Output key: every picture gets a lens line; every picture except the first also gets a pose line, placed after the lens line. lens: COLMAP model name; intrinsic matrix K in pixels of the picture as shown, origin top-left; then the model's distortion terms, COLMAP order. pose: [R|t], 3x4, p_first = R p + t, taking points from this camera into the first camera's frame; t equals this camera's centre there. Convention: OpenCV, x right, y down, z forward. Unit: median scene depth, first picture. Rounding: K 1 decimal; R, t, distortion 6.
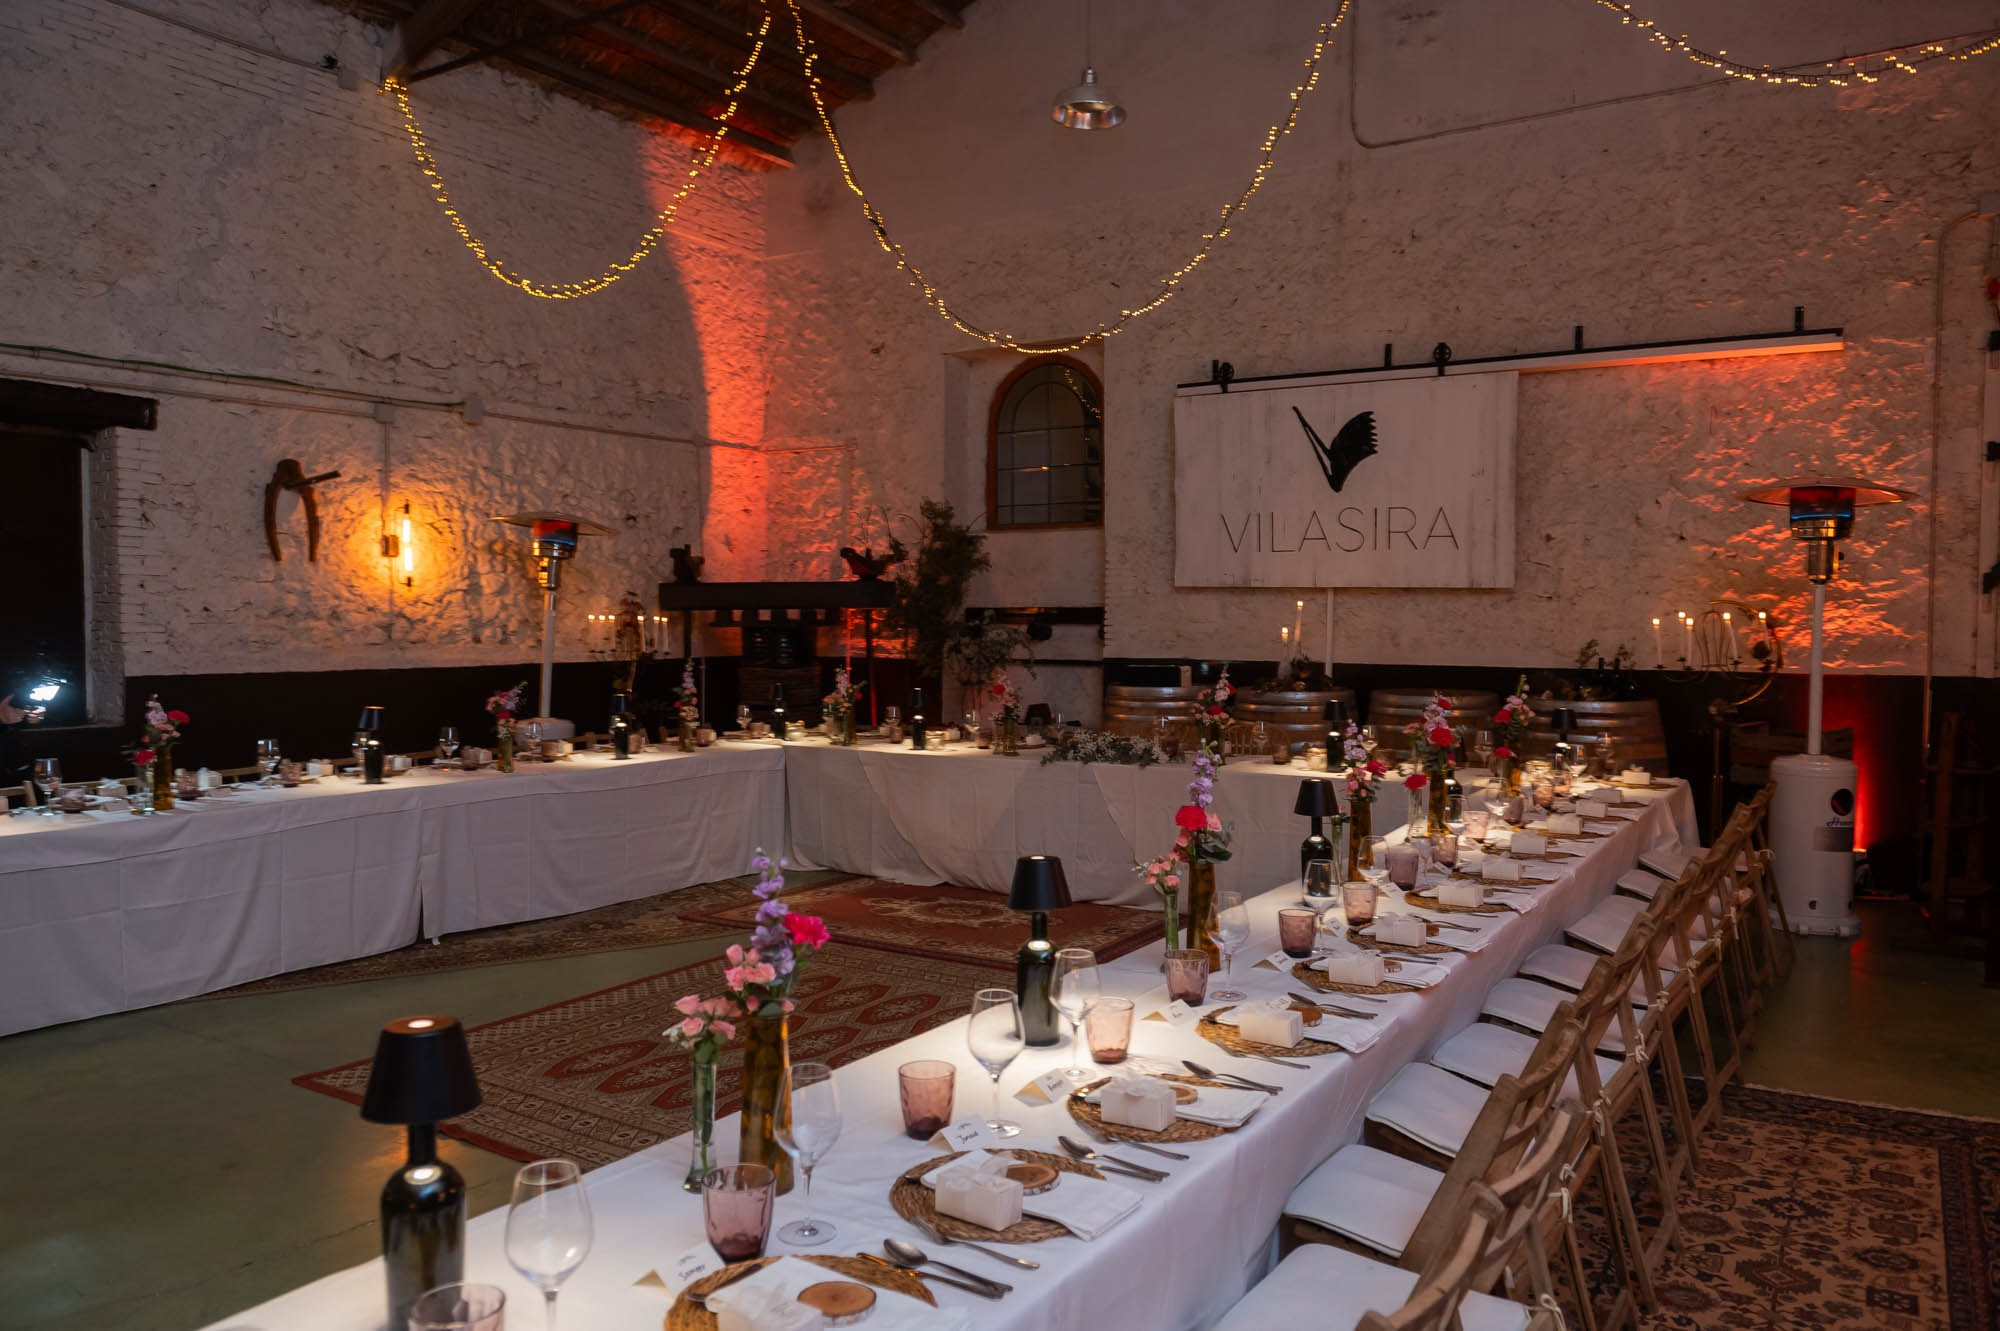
lens RADIAL K [[1402.0, 0, 1001.4], [0, 1402.0, 669.4], [0, 0, 1]] dist [-0.003811, -0.001379]
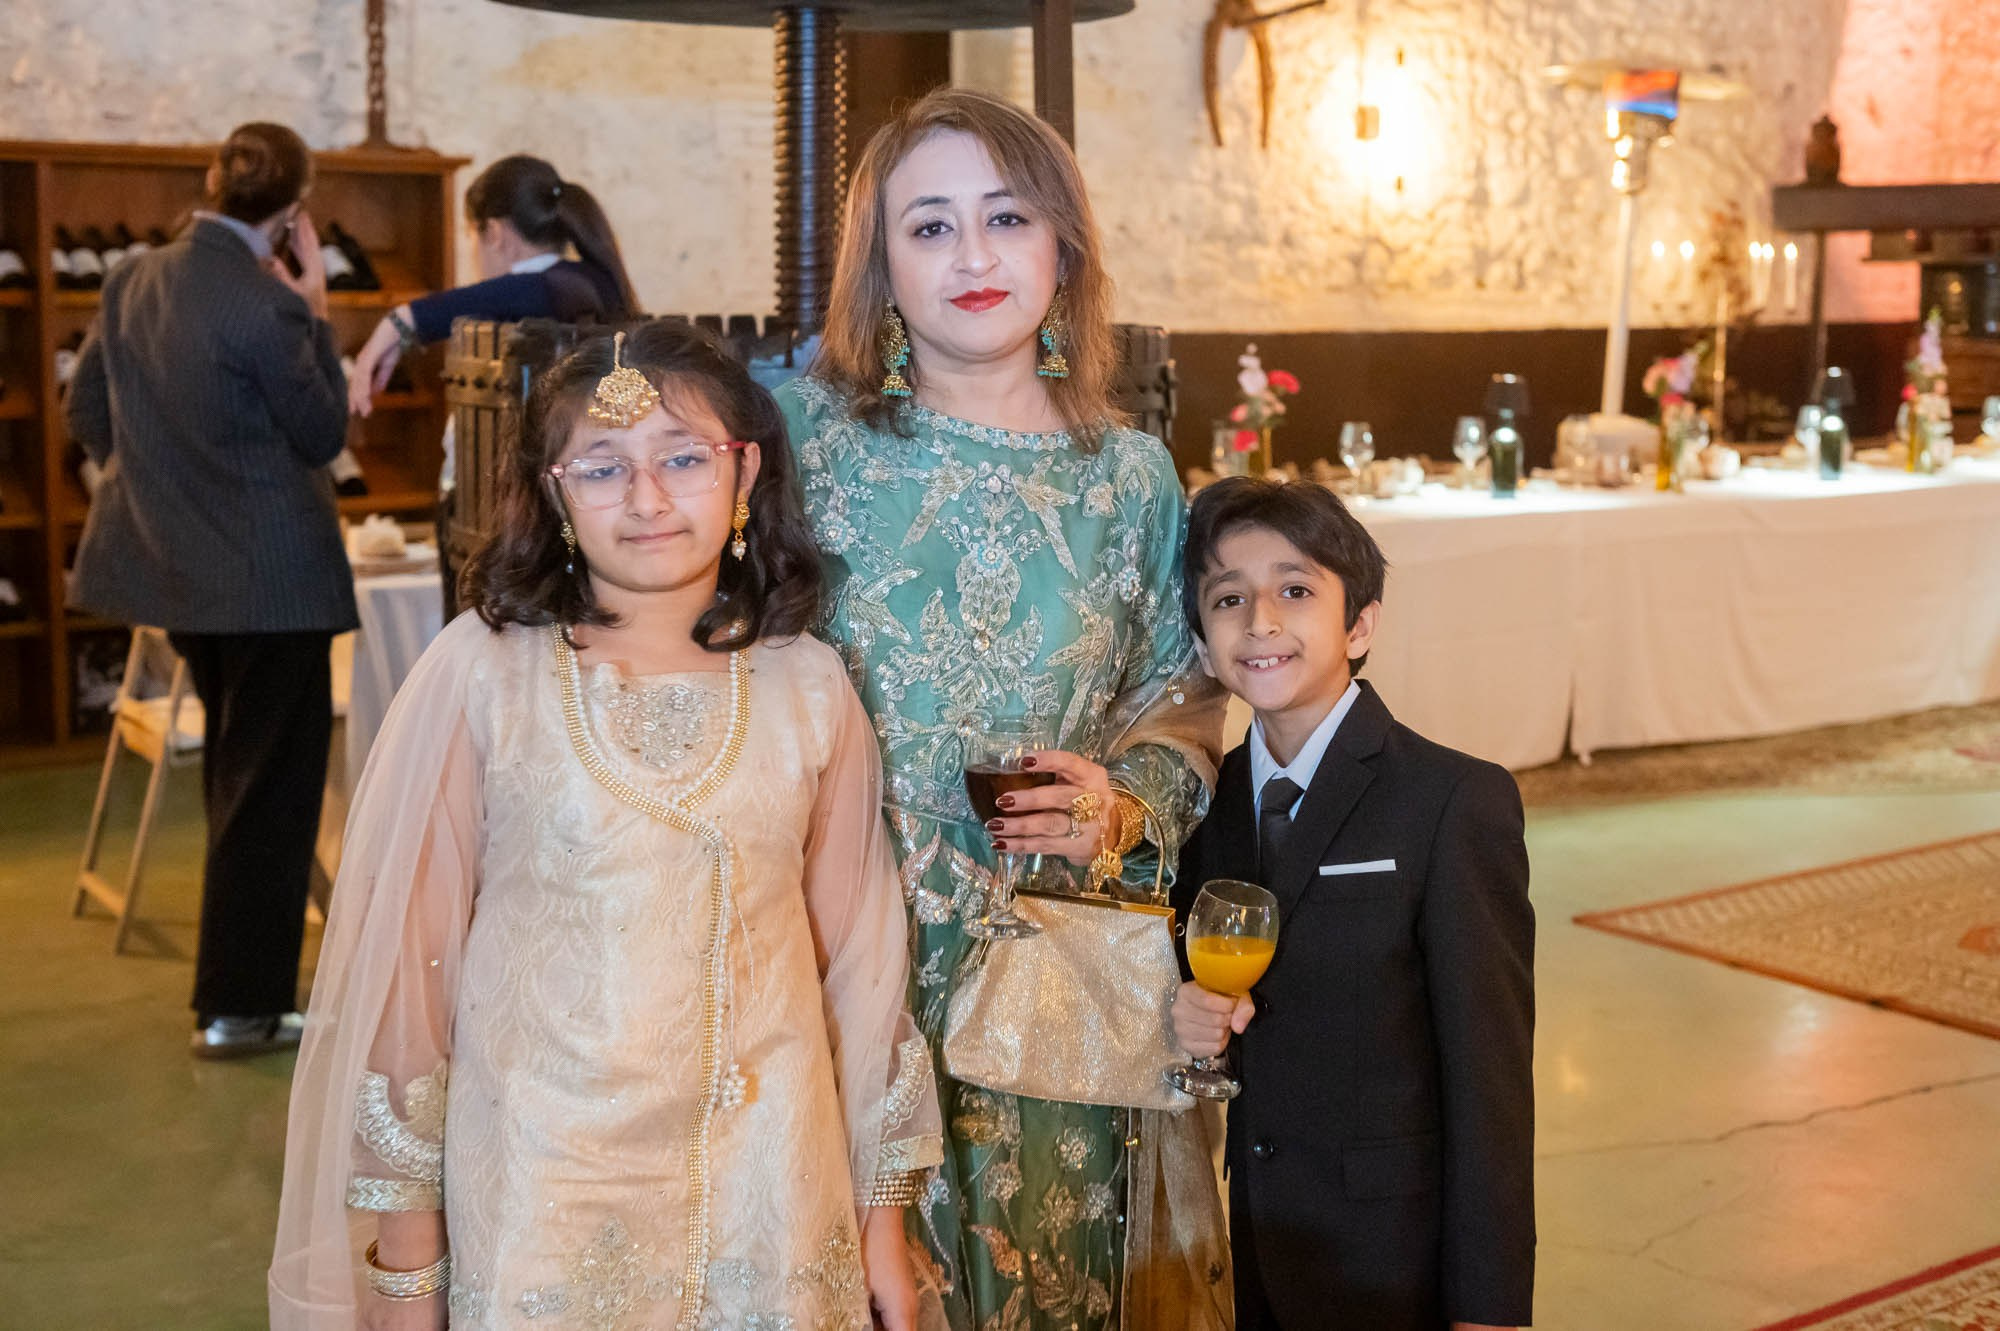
lens RADIAL K [[2769.2, 0, 999.6], [0, 2769.2, 662.2], [0, 0, 1]] dist [0.008085, 0.000000]
pose [[0.941083, 0.047770, -0.334783, -0.174153], [-0.014587, 0.994785, 0.100941, 0.022845], [0.337860, -0.090111, 0.936873, -0.171051]]
